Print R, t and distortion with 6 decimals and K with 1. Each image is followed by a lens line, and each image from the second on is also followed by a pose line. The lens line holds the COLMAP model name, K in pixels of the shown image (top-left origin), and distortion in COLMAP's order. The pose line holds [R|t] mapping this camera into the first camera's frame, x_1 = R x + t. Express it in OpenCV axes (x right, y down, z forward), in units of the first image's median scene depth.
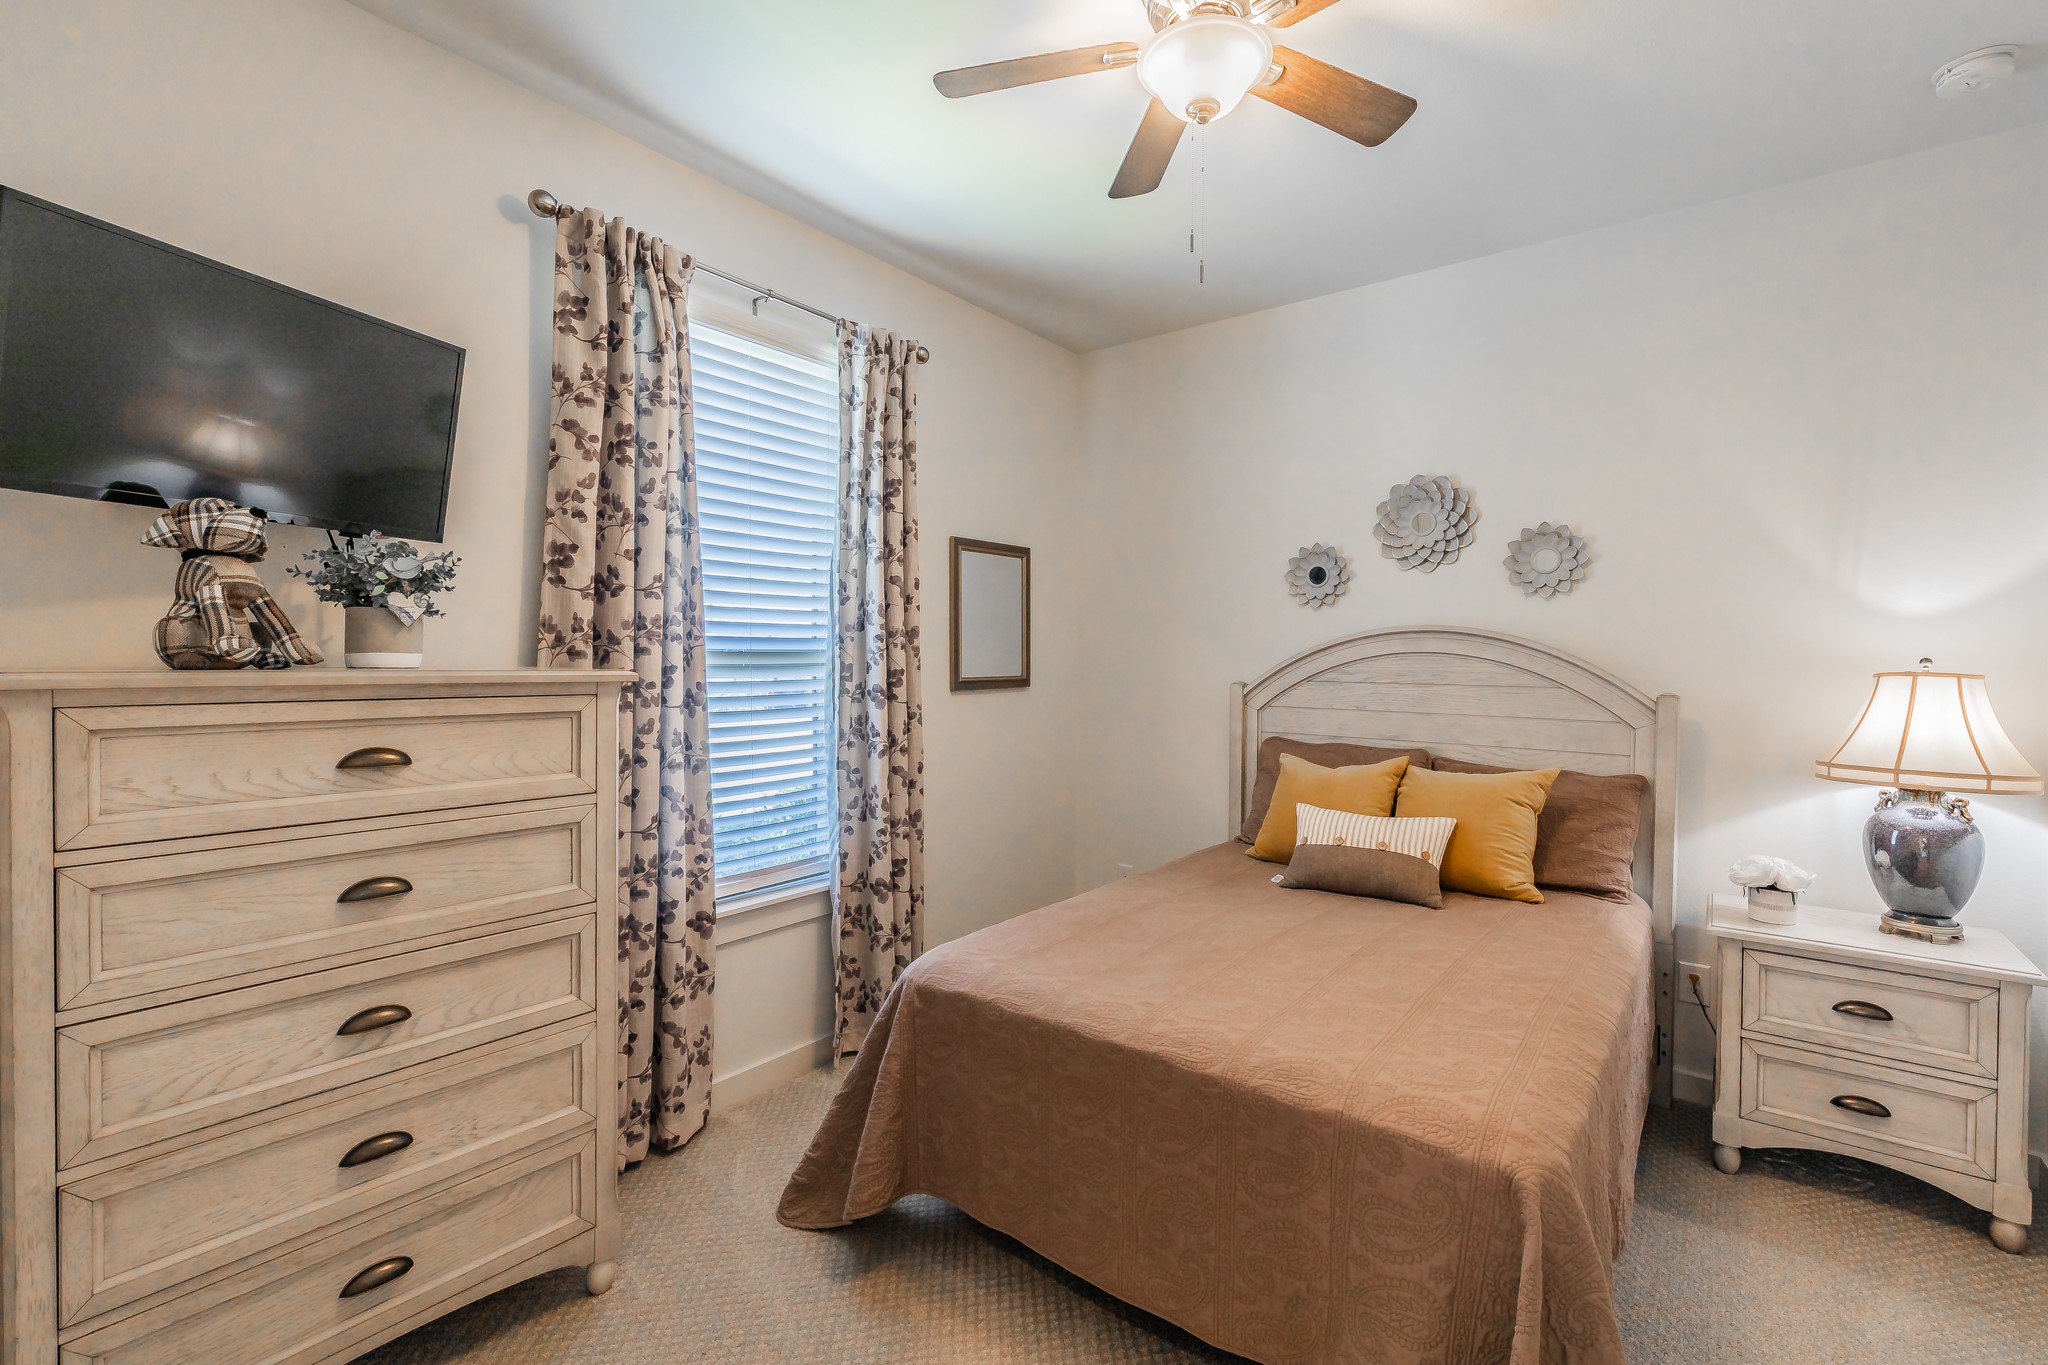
lens RADIAL K [[886.8, 0, 1018.5], [0, 886.8, 675.7], [0, 0, 1]] dist [0.005613, 0.000731]
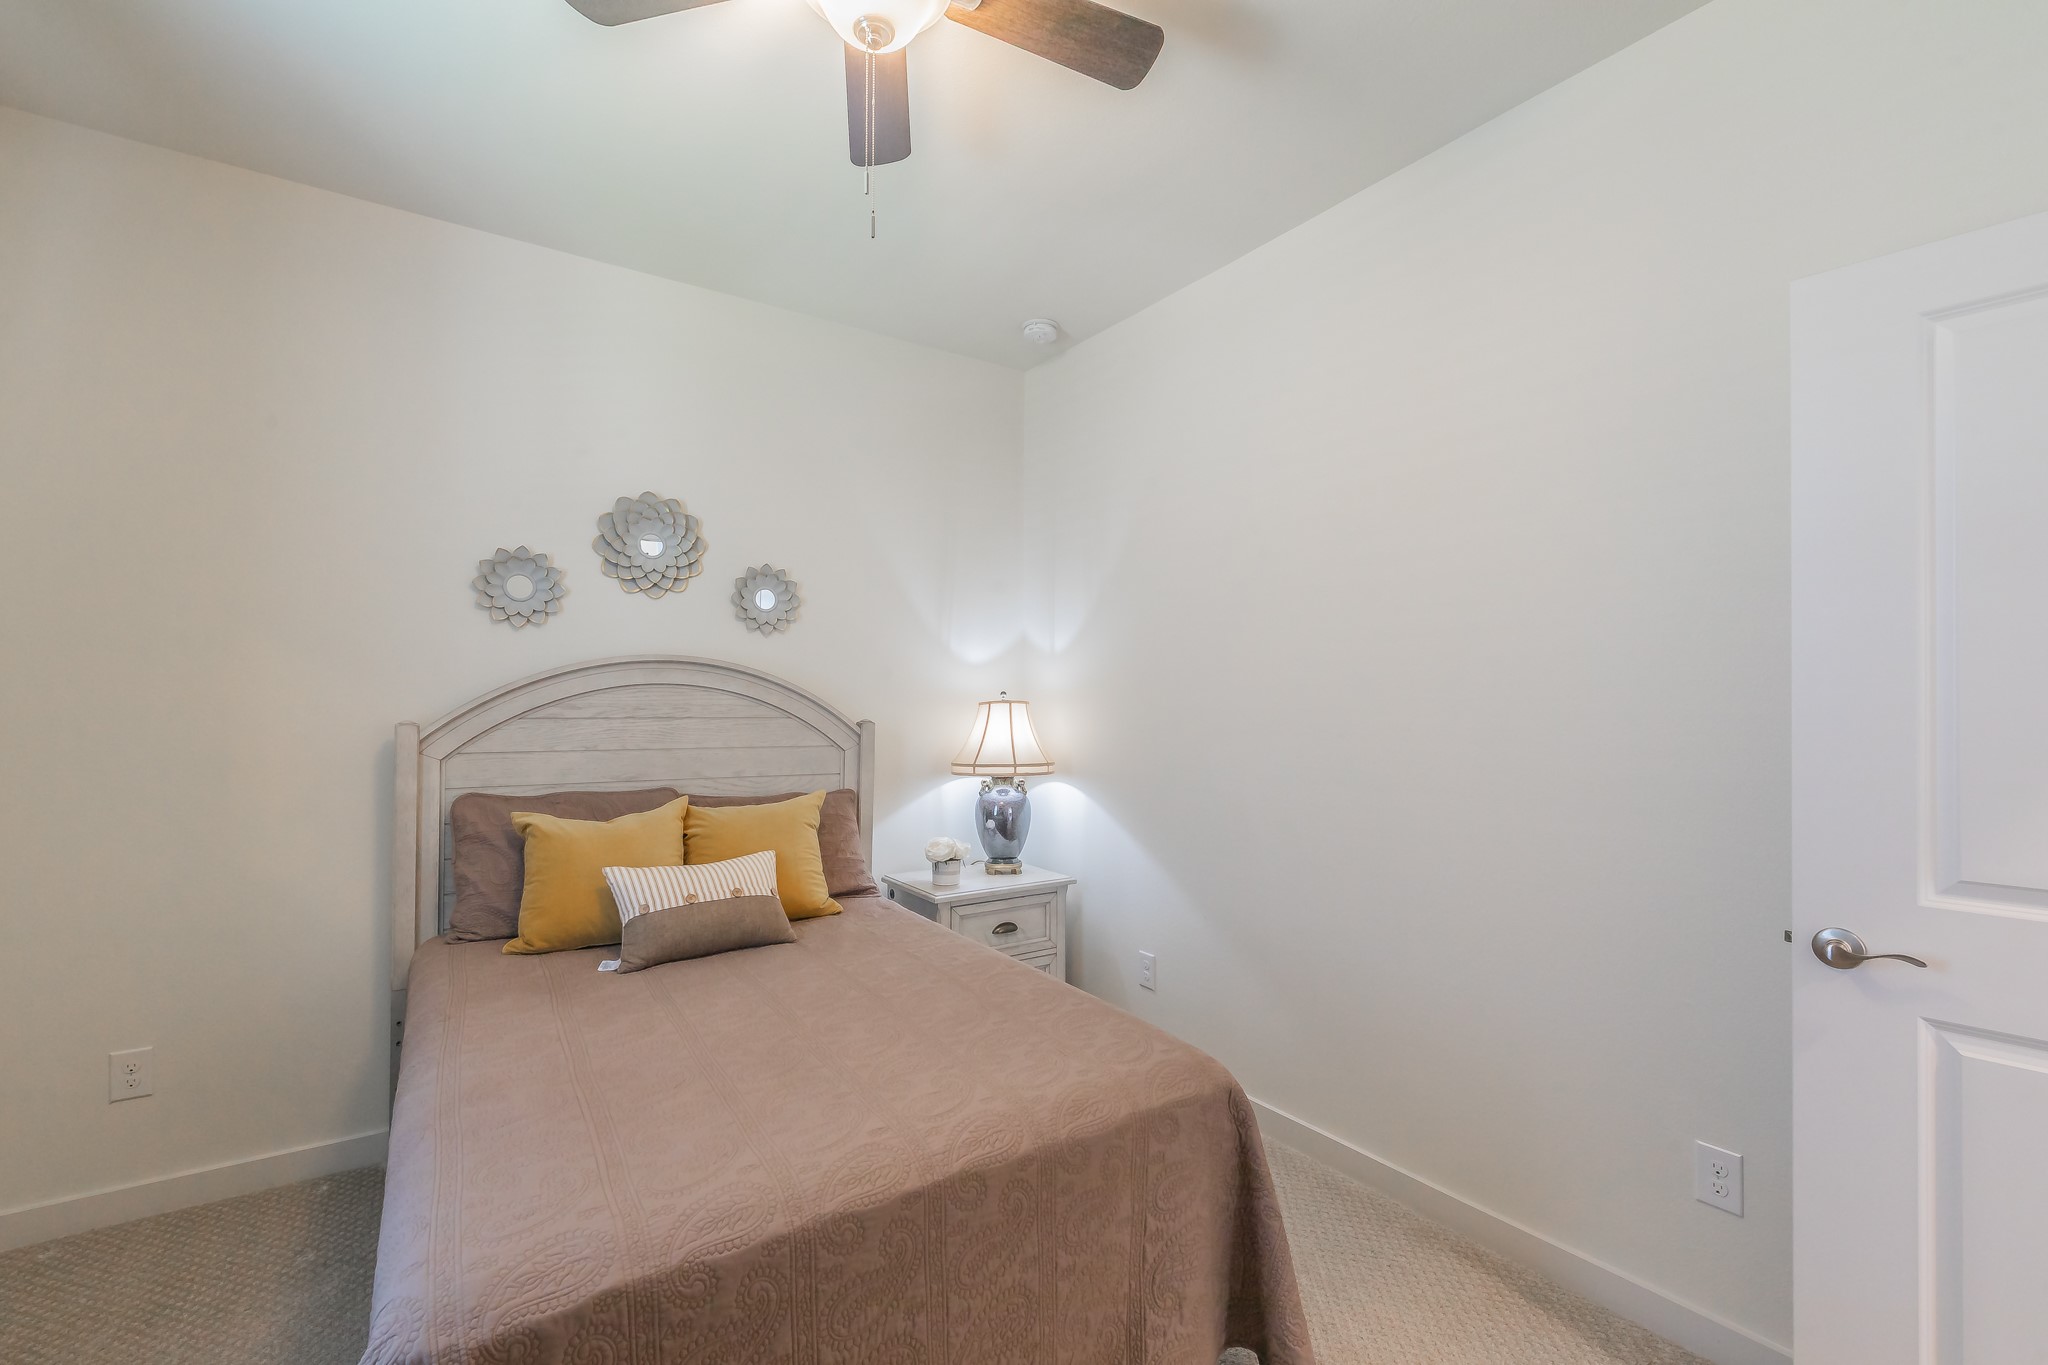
lens RADIAL K [[886.8, 0, 1024.1], [0, 886.8, 691.9], [0, 0, 1]] dist [0.005613, 0.000731]
pose [[0.310195, 0.002038, 0.950671, -0.383354], [0.015752, 0.999849, -0.007284, -0.006237], [-0.950542, 0.017235, 0.310116, 0.430243]]
